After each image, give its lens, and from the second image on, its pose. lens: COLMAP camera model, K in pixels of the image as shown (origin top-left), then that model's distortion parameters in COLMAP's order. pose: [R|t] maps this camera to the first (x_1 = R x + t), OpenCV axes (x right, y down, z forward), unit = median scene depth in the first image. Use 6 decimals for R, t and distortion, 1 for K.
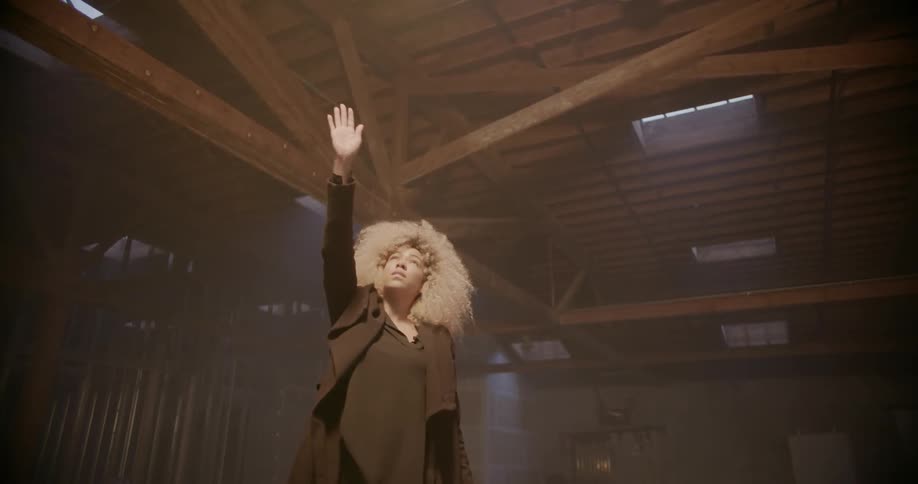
lens RADIAL K [[639.0, 0, 459.0], [0, 639.0, 242.0], [0, 0, 1]] dist [-0.060221, 0.144015]
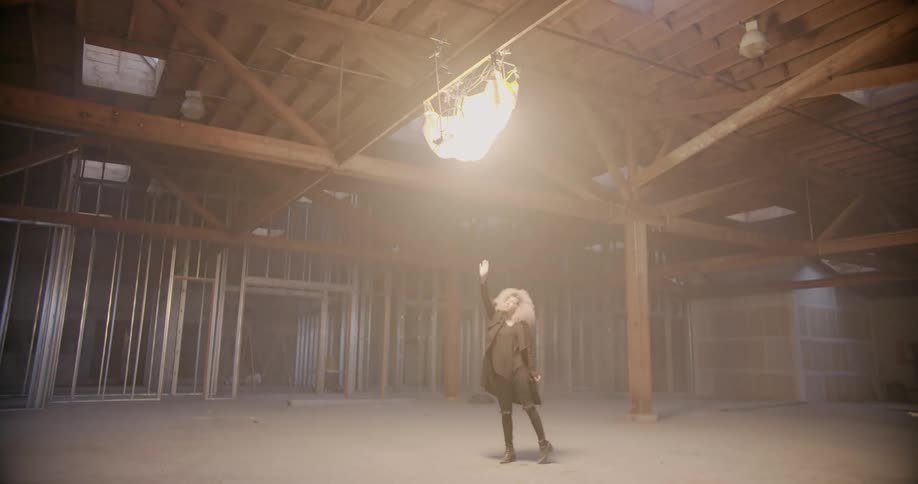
lens RADIAL K [[639.0, 0, 459.0], [0, 639.0, 242.0], [0, 0, 1]] dist [-0.060221, 0.144015]
pose [[0.776942, -0.039456, -0.628334, 1.091678], [0.151336, 0.980475, 0.125560, -0.441869], [0.611112, -0.192643, 0.767744, -0.983914]]
